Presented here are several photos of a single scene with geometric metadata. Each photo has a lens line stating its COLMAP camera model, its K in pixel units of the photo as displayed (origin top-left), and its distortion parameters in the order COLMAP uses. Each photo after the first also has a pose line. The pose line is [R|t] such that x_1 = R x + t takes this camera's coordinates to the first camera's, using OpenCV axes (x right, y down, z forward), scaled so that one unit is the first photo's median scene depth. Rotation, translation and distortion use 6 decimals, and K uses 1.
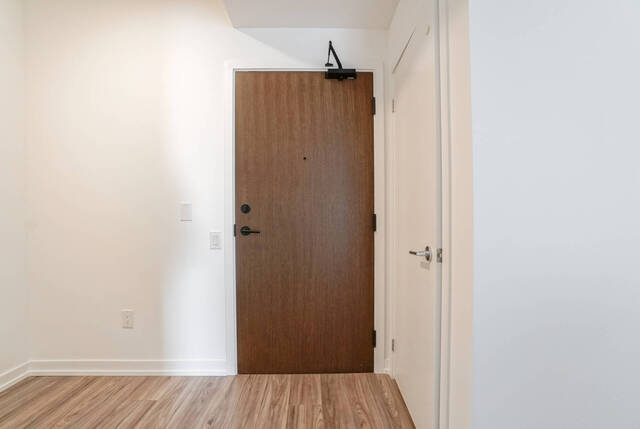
lens RADIAL K [[280.9, 0, 319.1], [0, 280.9, 219.8], [0, 0, 1]] dist [-0.038421, 0.007771]
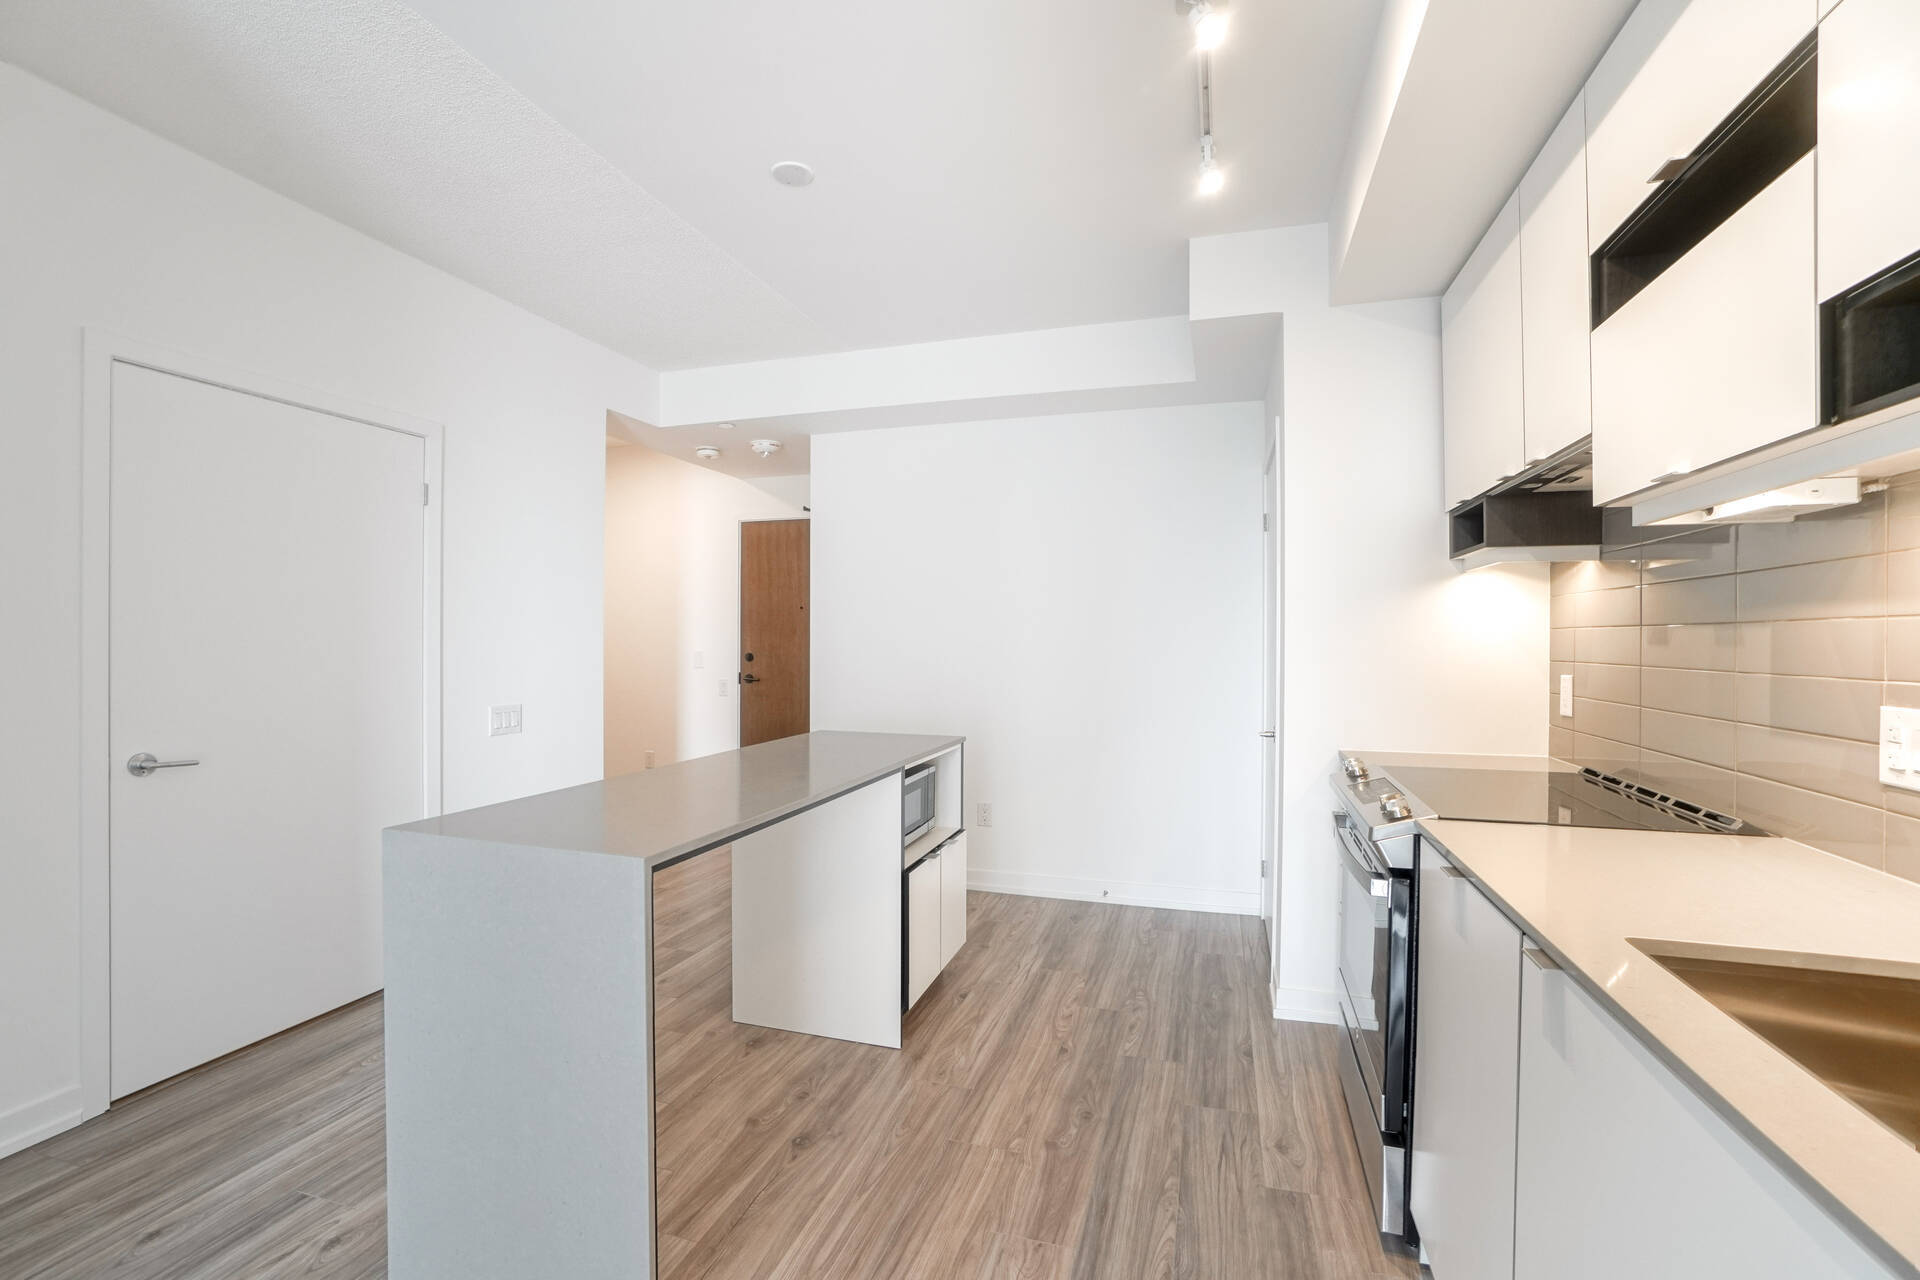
lens RADIAL K [[849.3, 0, 954.1], [0, 849.3, 636.1], [0, 0, 1]] dist [-0.061823, 0.020150]
pose [[0.949180, 0.006215, -0.314671, 1.414807], [-0.011200, 0.999839, -0.014035, -0.080711], [0.314533, 0.016846, 0.949097, -1.690321]]
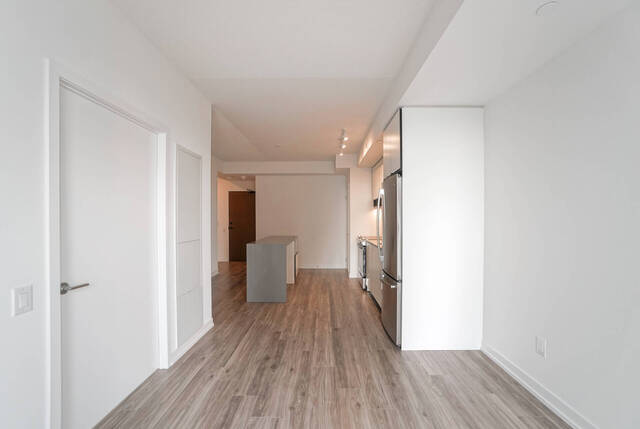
lens RADIAL K [[280.9, 0, 318.2], [0, 280.9, 218.1], [0, 0, 1]] dist [-0.038421, 0.007771]
pose [[0.999374, 0.004561, -0.035097, 1.249215], [-0.004957, 0.999925, -0.011198, -0.072383], [0.035043, 0.011365, 0.999321, -3.315527]]
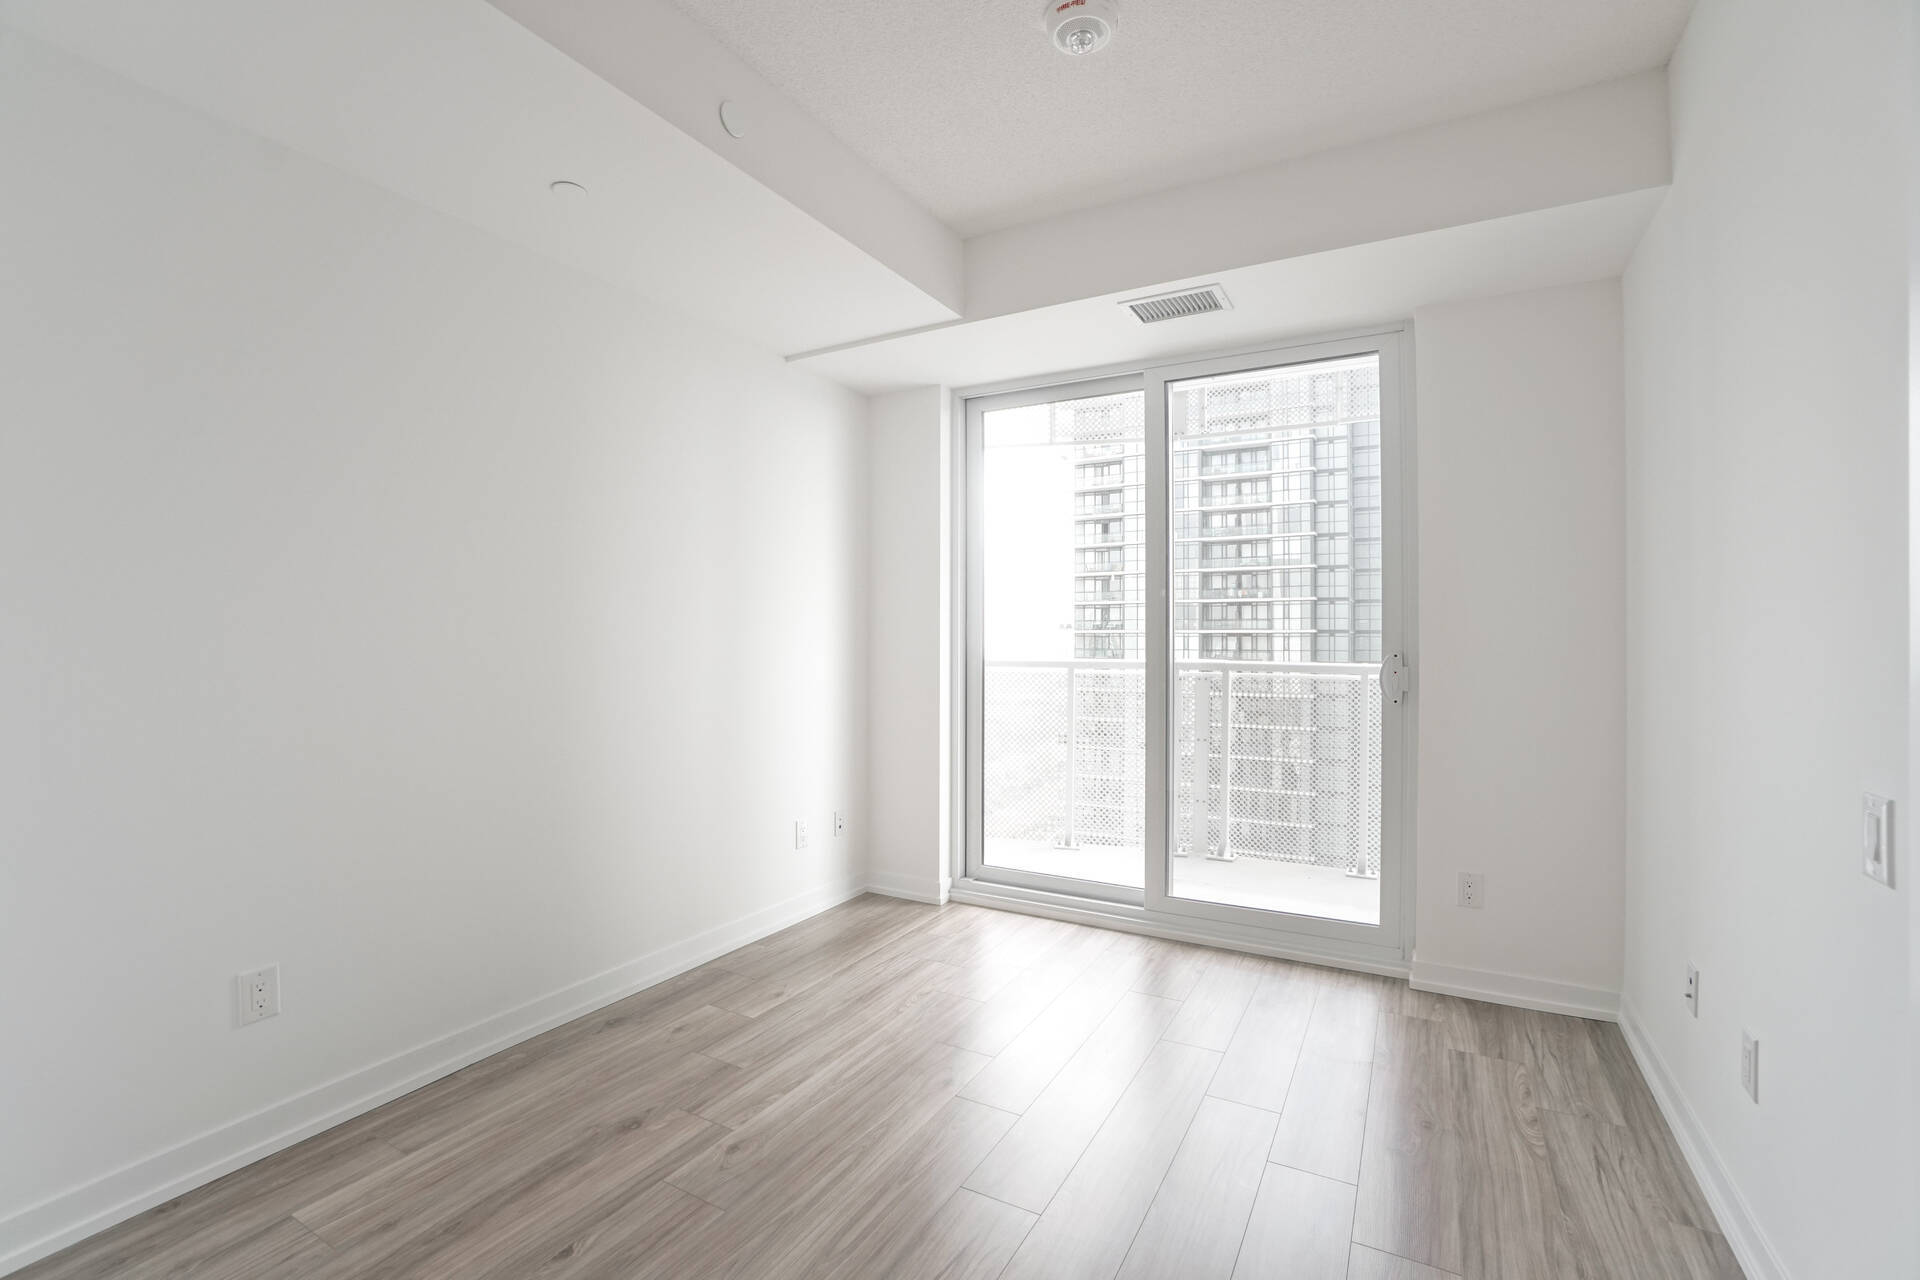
lens RADIAL K [[849.3, 0, 953.3], [0, 849.3, 633.6], [0, 0, 1]] dist [-0.061823, 0.020150]
pose [[-0.863793, 0.005517, 0.503816, 0.816372], [0.008923, 0.999951, 0.004348, -0.041875], [-0.503767, 0.008251, -0.863800, -1.827564]]
